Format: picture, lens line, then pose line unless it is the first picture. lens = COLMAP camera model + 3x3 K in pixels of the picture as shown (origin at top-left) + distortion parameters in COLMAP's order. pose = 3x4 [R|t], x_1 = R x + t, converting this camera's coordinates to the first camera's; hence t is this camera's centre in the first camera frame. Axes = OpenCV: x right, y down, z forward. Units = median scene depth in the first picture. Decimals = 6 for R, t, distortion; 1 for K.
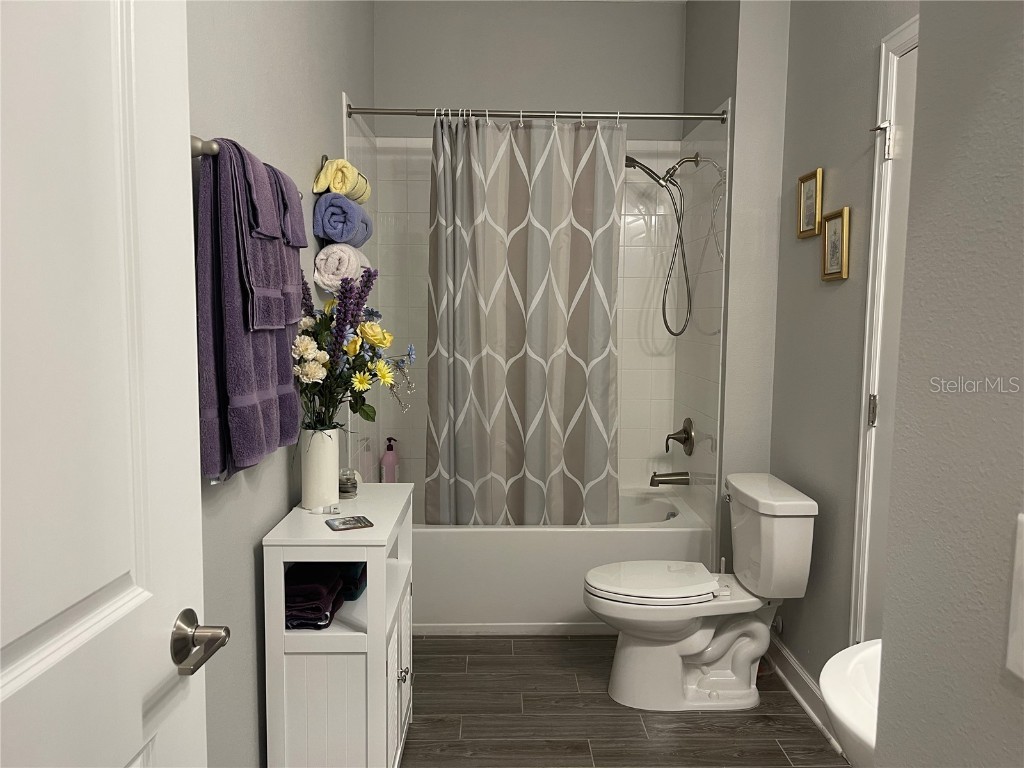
lens RADIAL K [[773.3, 0, 505.0], [0, 773.3, 380.5], [0, 0, 1]] dist [0.070073, -0.087901]
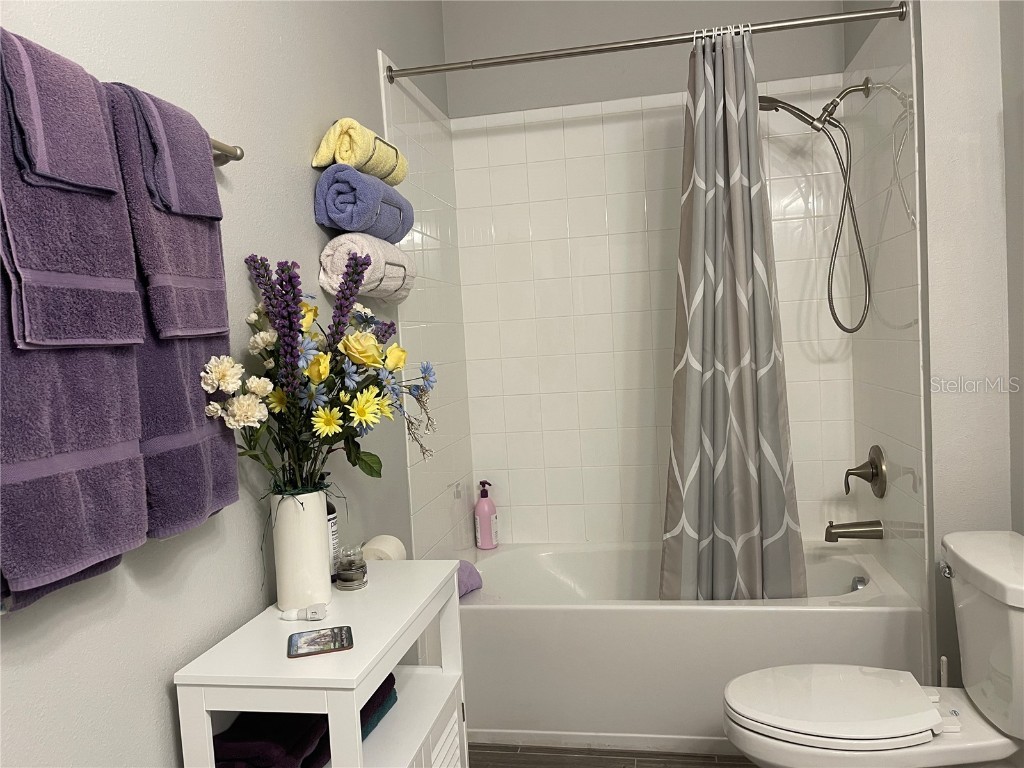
lens RADIAL K [[773.3, 0, 513.1], [0, 773.3, 386.5], [0, 0, 1]] dist [0.070073, -0.087901]
pose [[0.978090, -0.051744, -0.201651, 0.074474], [0.046992, 0.998495, -0.028285, -0.001916], [0.202811, 0.018189, 0.979049, 0.293342]]
